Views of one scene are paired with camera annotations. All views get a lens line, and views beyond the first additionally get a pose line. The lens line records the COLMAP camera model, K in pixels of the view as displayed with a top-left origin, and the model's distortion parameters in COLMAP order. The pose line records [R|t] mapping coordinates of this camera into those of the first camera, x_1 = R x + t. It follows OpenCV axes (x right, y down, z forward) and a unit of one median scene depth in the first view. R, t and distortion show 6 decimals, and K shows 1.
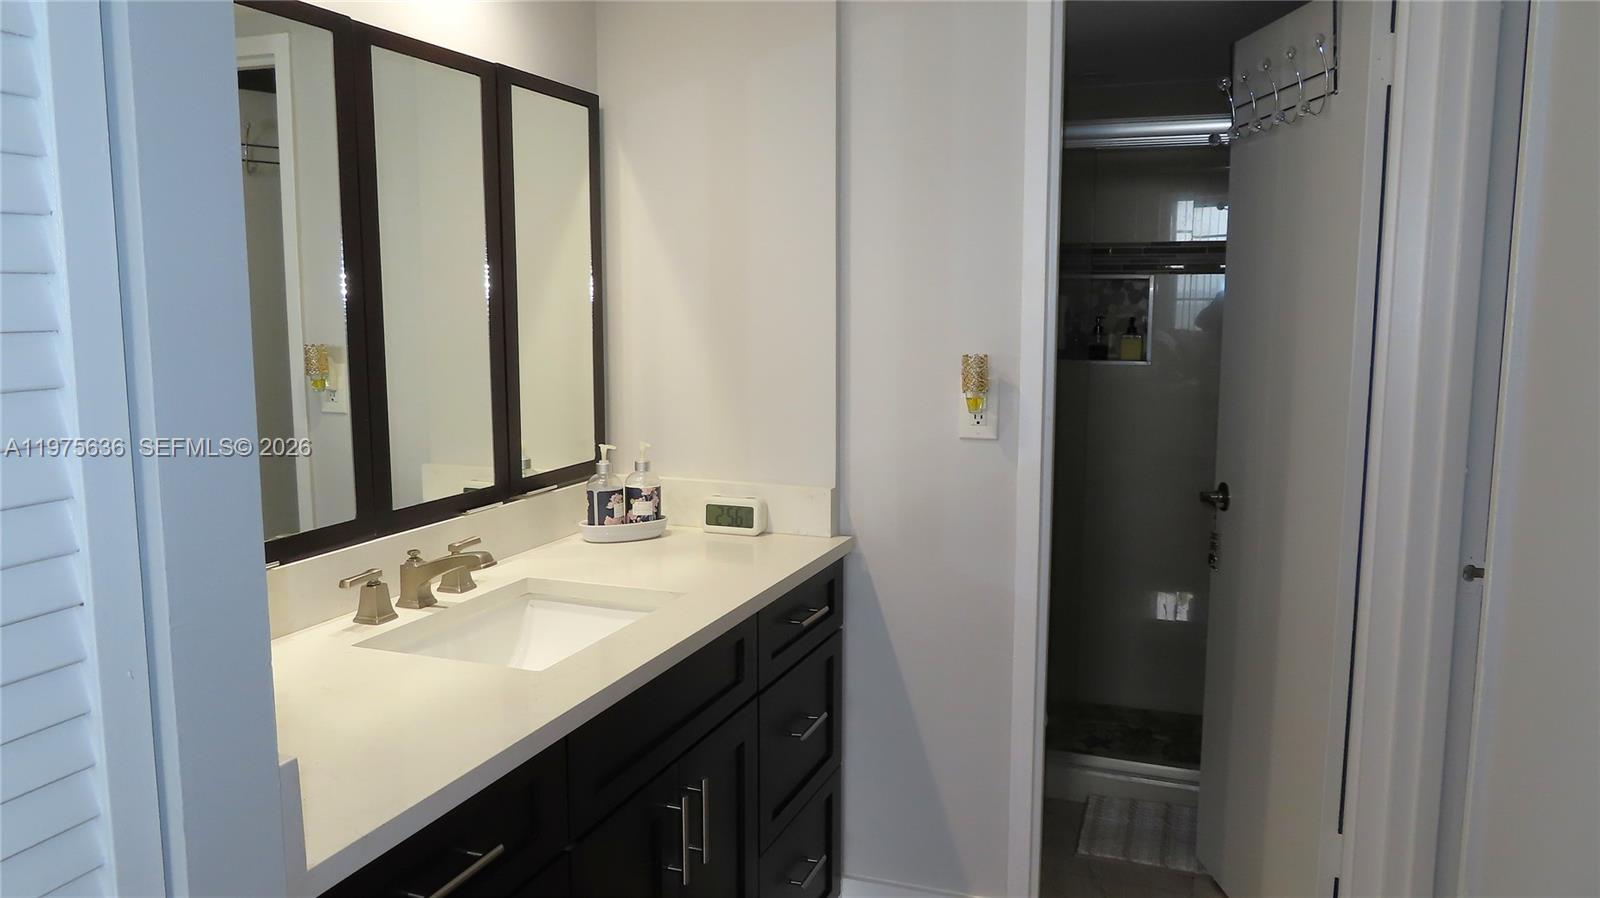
lens RADIAL K [[1142.8, 0, 791.5], [0, 1142.8, 450.3], [0, 0, 1]] dist [-0.013586, -0.002899]
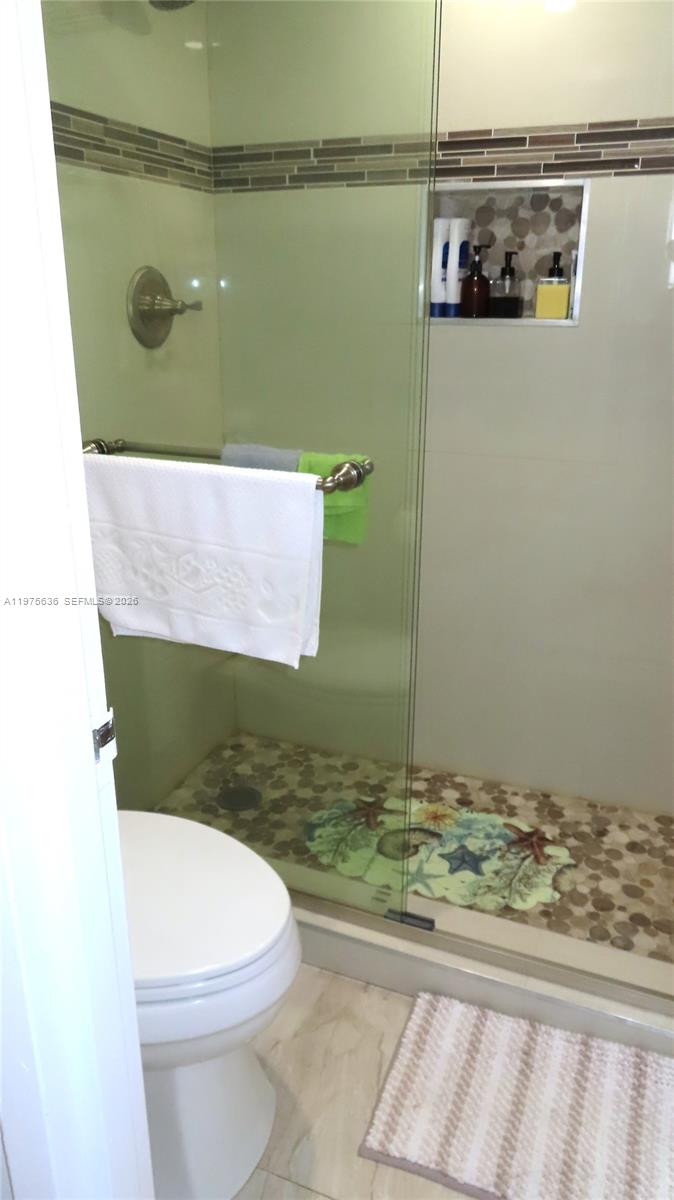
lens RADIAL K [[857.1, 0, 341.5], [0, 857.1, 599.8], [0, 0, 1]] dist [-0.013586, -0.002899]
pose [[0.999790, 0.014745, -0.014234, 0.281988], [-0.011750, 0.981449, 0.191361, -0.015482], [0.016791, -0.191153, 0.981417, 0.721113]]
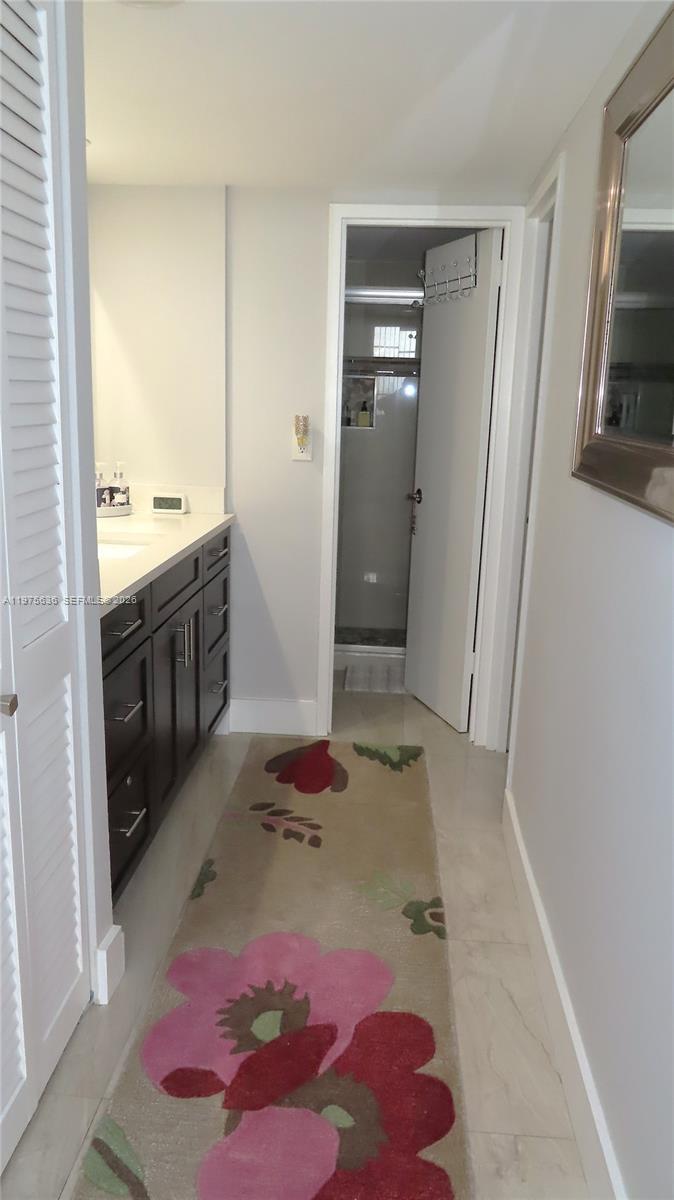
lens RADIAL K [[857.1, 0, 336.3], [0, 857.1, 599.1], [0, 0, 1]] dist [-0.013586, -0.002899]
pose [[0.957653, -0.037047, 0.285531, -0.189261], [0.006372, 0.994172, 0.107617, 0.063287], [-0.287854, -0.101240, 0.952308, -0.382883]]
